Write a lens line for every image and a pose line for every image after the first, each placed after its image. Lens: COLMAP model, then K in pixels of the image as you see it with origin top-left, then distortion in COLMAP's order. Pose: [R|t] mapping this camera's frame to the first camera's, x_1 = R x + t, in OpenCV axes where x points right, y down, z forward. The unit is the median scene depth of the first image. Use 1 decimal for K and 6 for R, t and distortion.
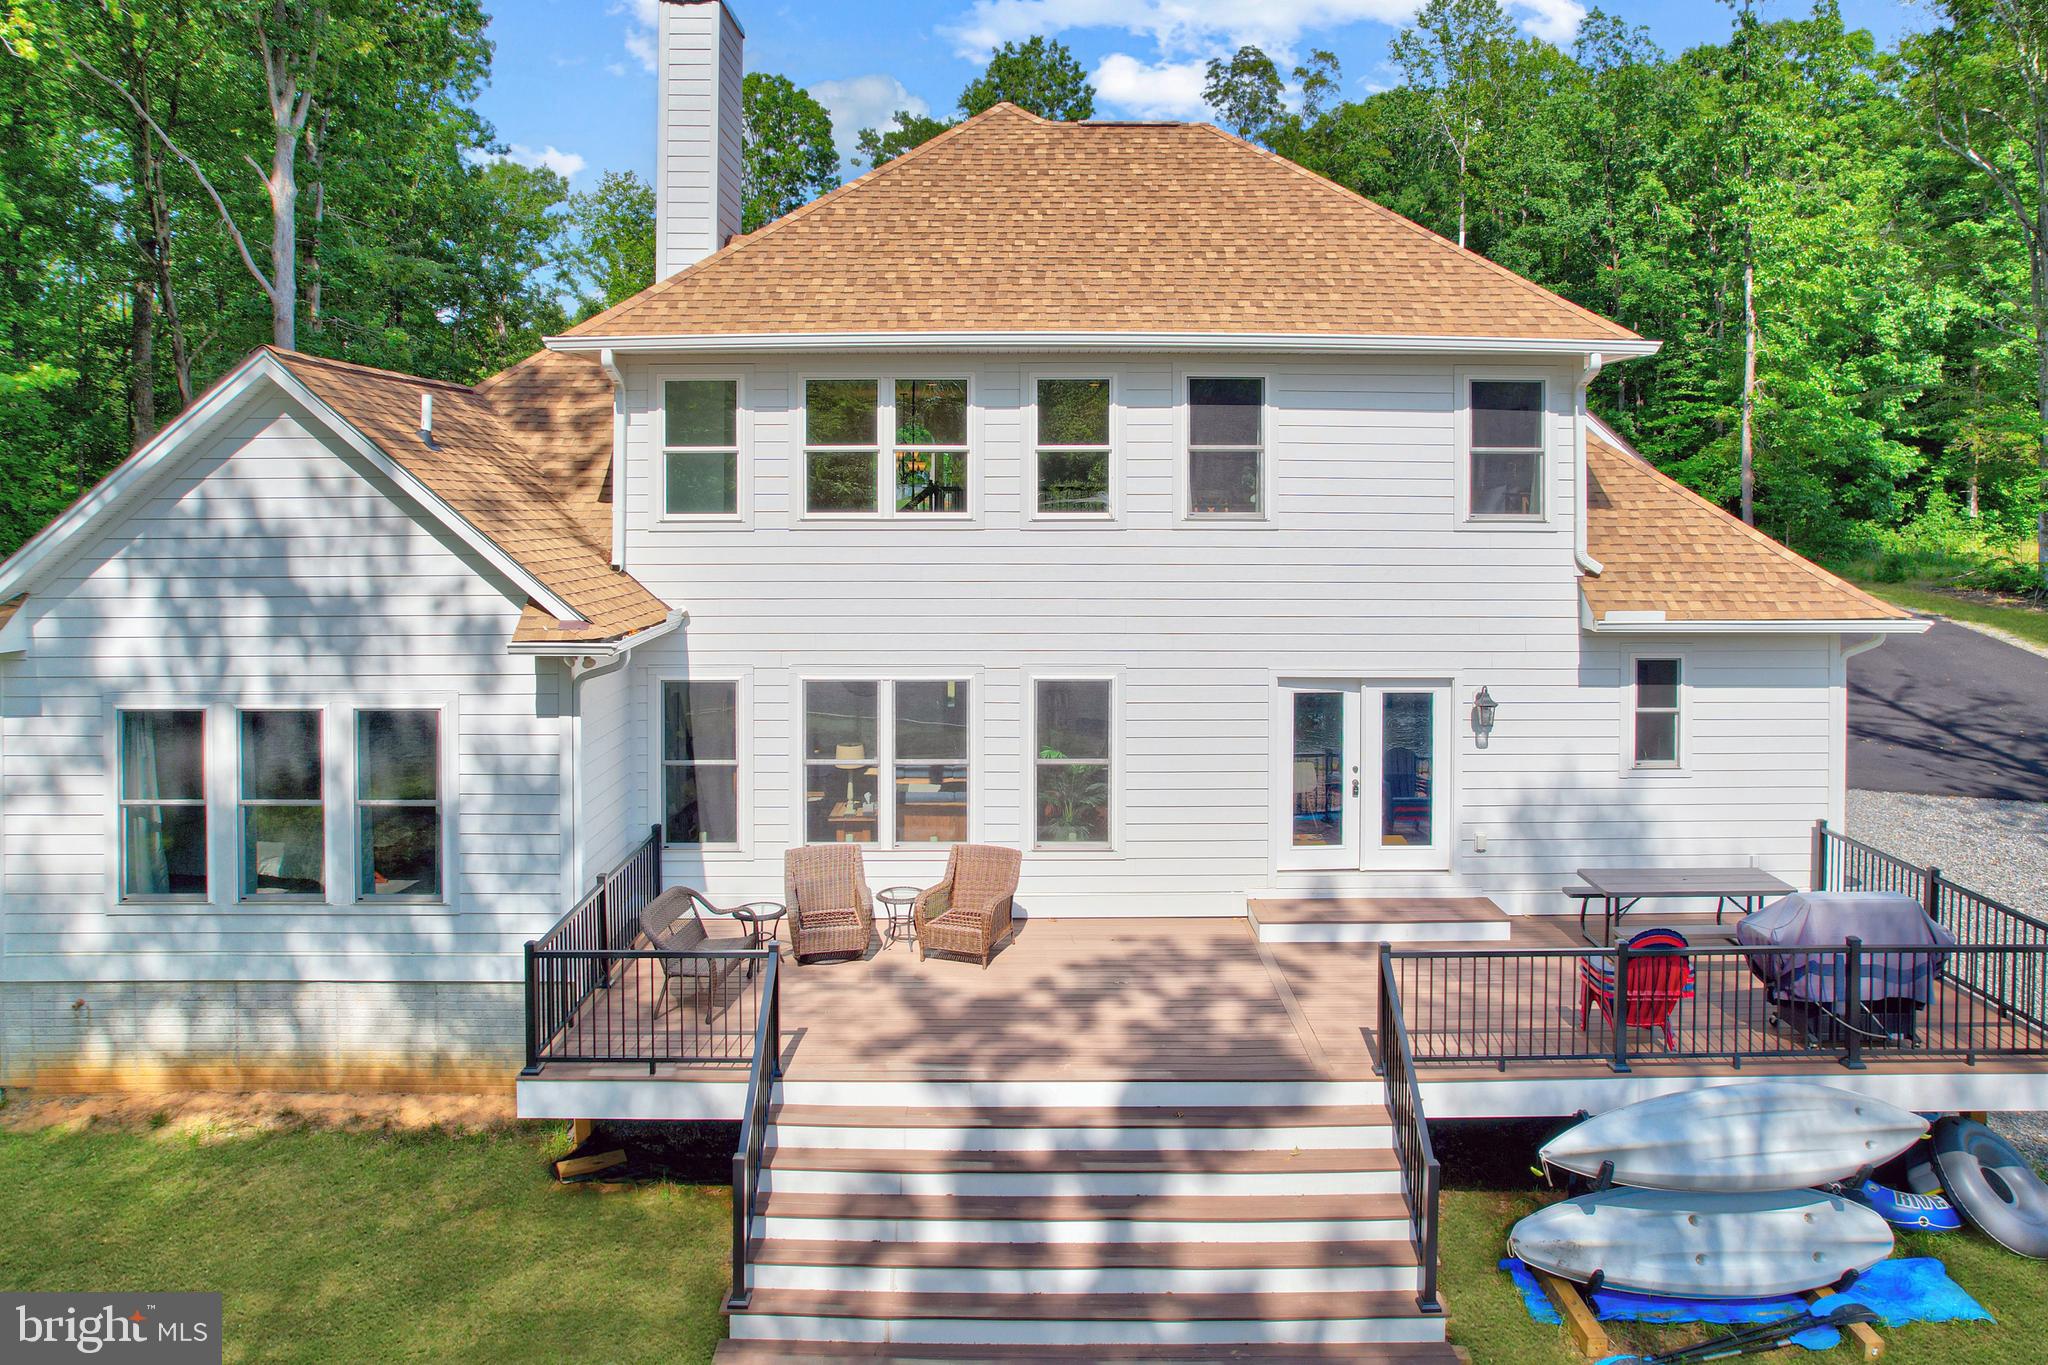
lens RADIAL K [[1266.3, 0, 1024.0], [0, 1266.3, 682.5], [0, 0, 1]] dist [-0.001405, -0.000112]
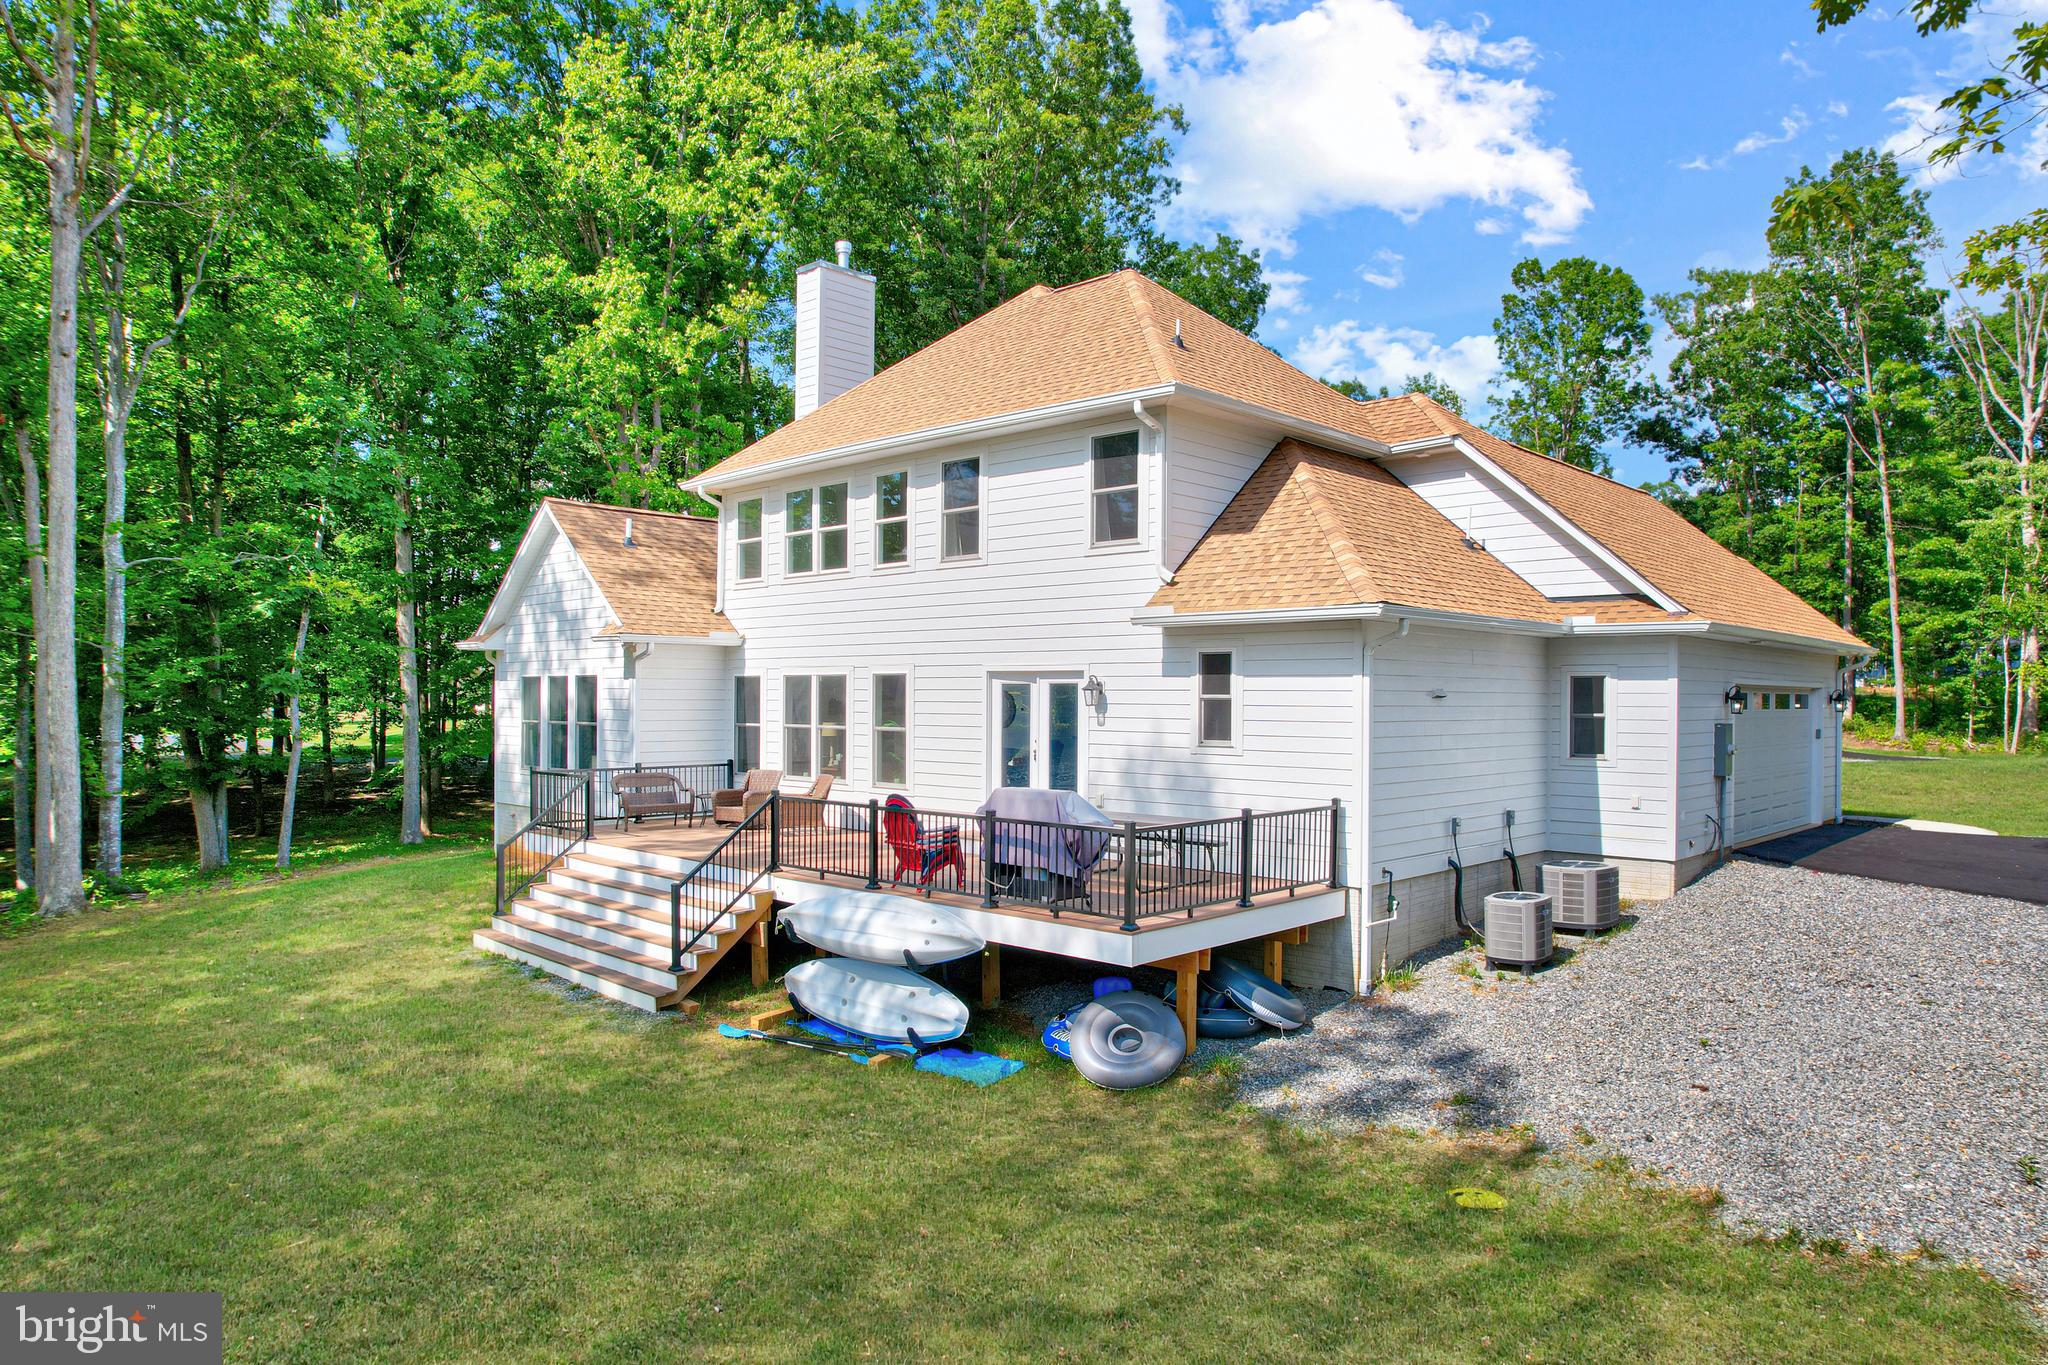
lens RADIAL K [[1266.3, 0, 1024.0], [0, 1266.3, 682.5], [0, 0, 1]] dist [-0.001405, -0.000112]
pose [[0.717537, -0.002402, -0.696516, 1.192853], [0.008561, 0.999949, 0.005371, 0.001177], [0.696467, -0.009816, 0.717521, 0.032580]]
